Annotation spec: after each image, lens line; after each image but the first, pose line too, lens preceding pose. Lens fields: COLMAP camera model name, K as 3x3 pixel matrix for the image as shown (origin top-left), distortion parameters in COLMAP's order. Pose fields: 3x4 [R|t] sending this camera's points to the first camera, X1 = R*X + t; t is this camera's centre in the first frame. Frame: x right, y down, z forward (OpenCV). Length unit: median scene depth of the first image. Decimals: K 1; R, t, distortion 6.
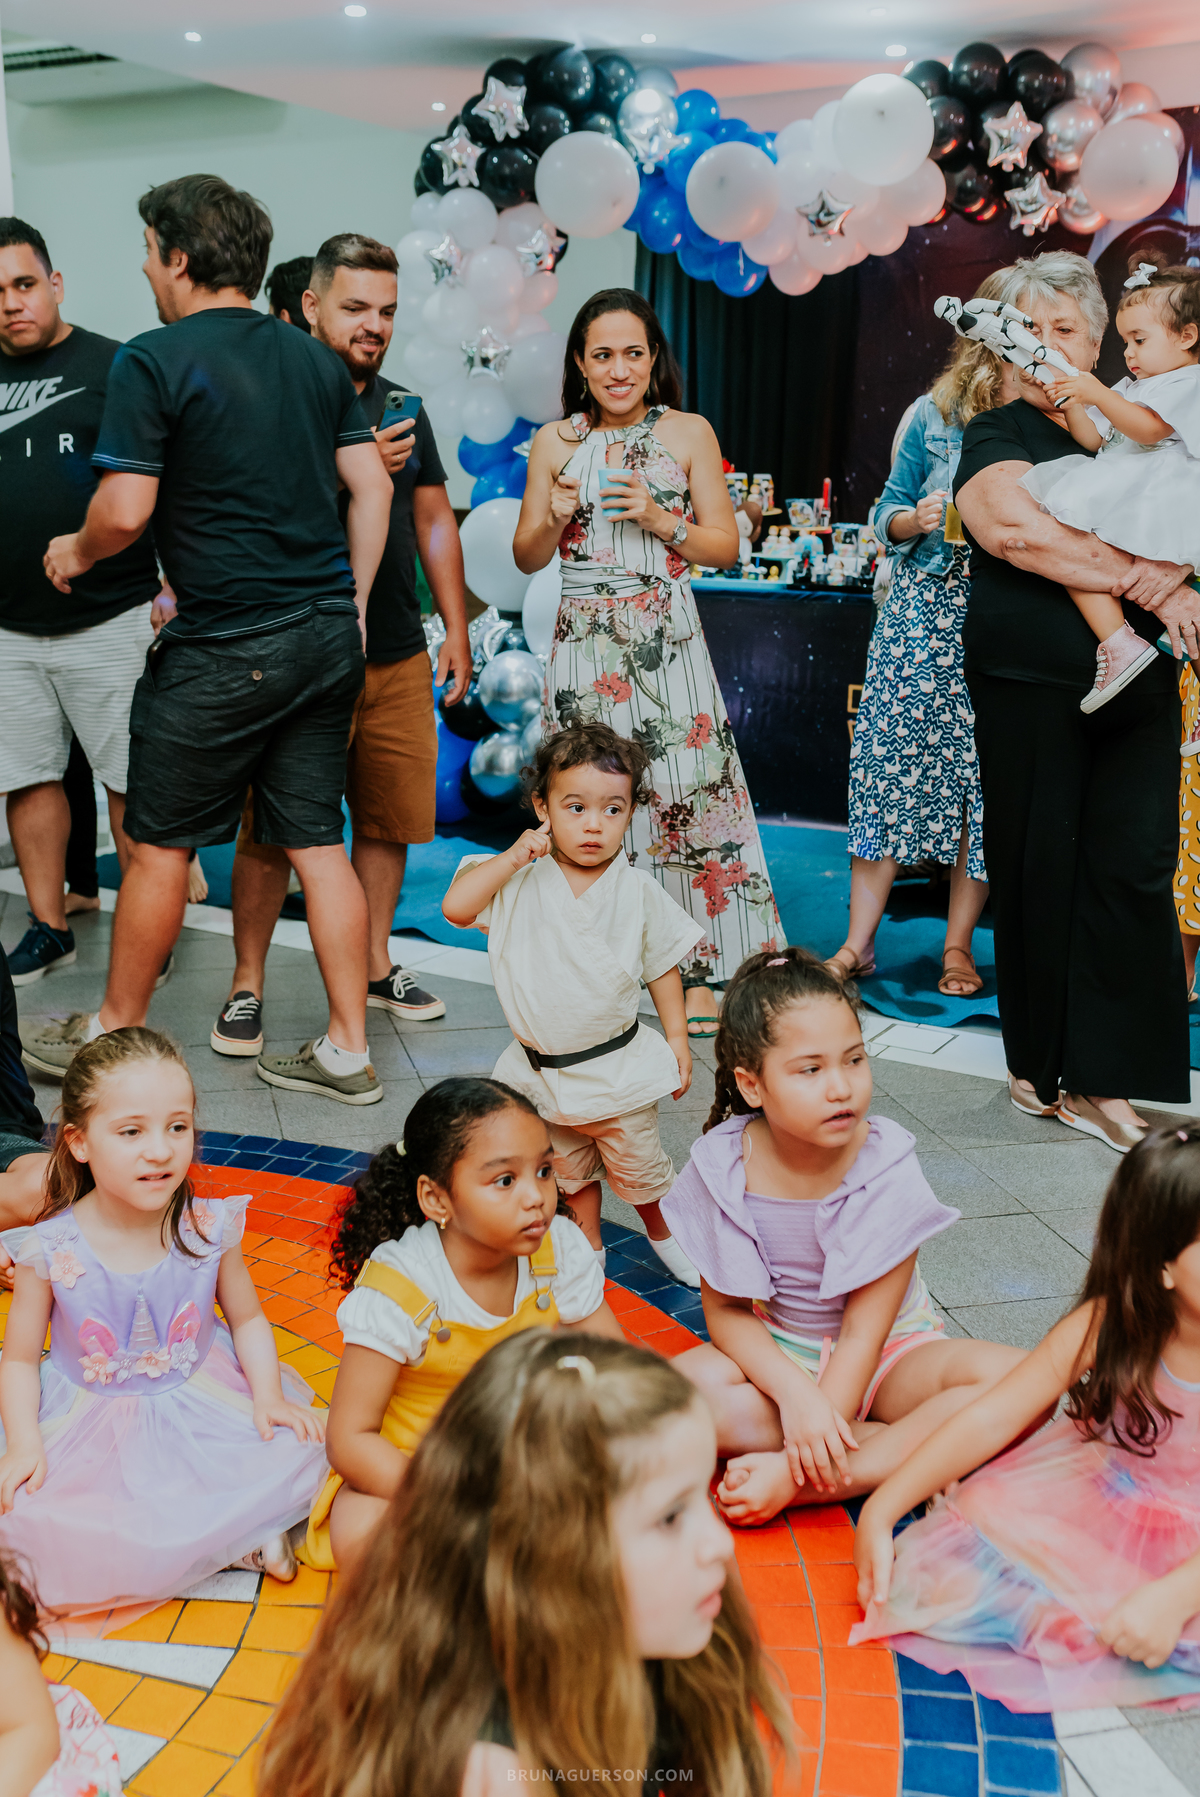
lens RADIAL K [[1796.9, 0, 601.7], [0, 1796.9, 785.8], [0, 0, 1]] dist [0.000651, 0.018683]
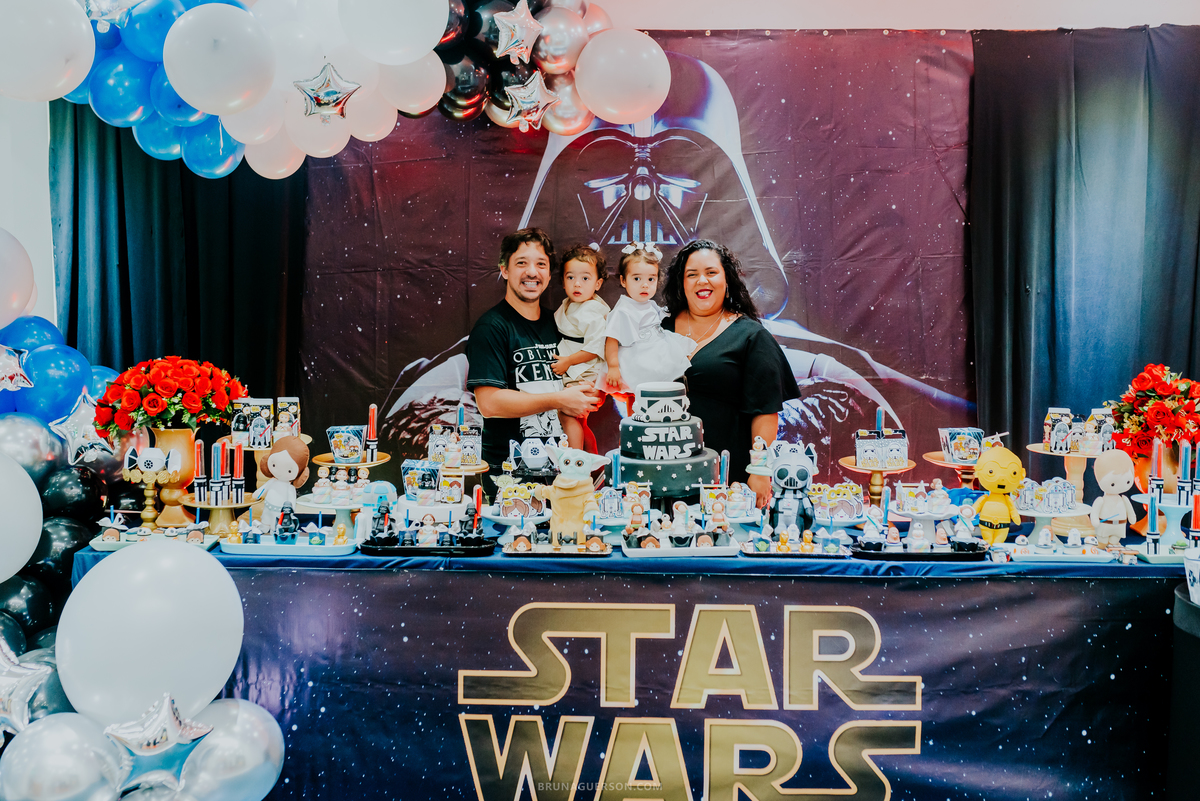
lens RADIAL K [[1199.9, 0, 565.1], [0, 1199.9, 383.7], [0, 0, 1]] dist [0.000651, 0.018683]
pose [[0.868190, -0.046097, 0.494086, -0.075673], [0.087302, 0.994335, -0.060636, -0.137646], [-0.488492, 0.095778, 0.867296, 0.464768]]
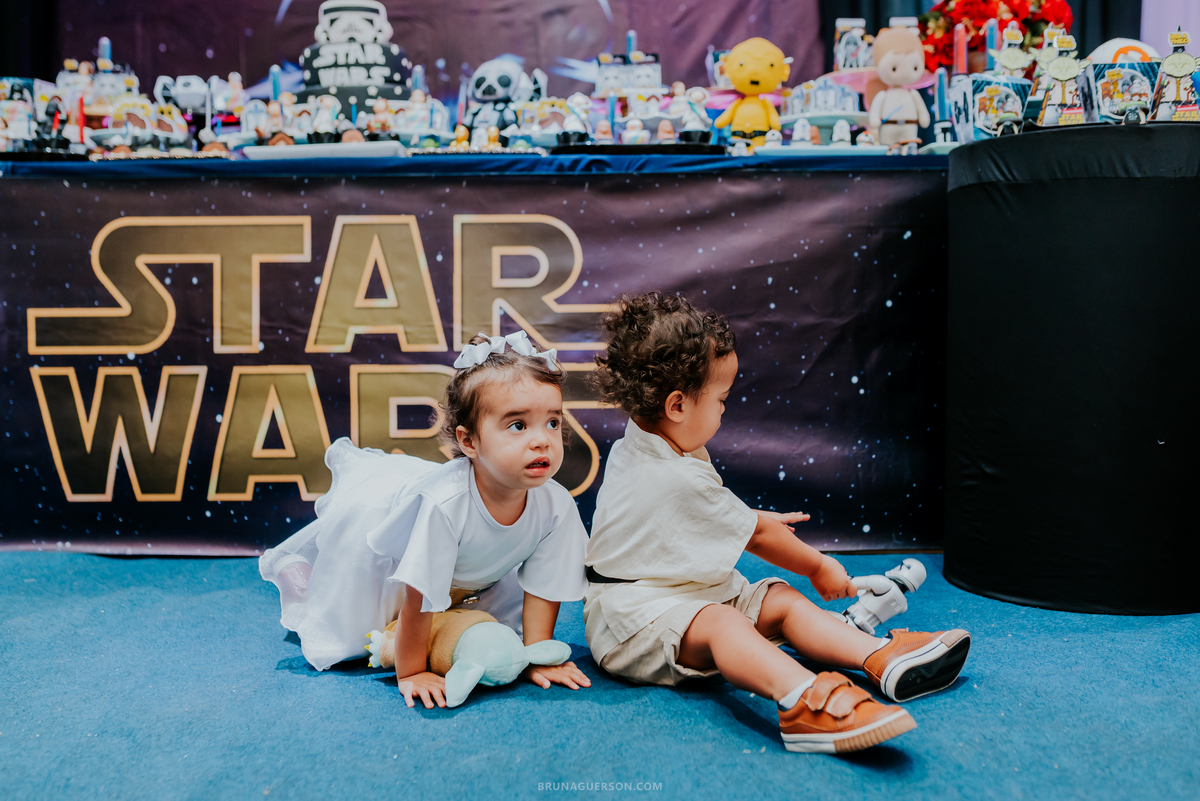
lens RADIAL K [[1171.4, 0, 600.0], [0, 1171.4, 400.5], [0, 0, 1]] dist [0.001221, 0.003038]
pose [[0.870096, -0.055491, 0.489748, 0.102826], [0.105714, 0.991529, -0.075467, 0.023941], [-0.481412, 0.117437, 0.868592, 0.525267]]
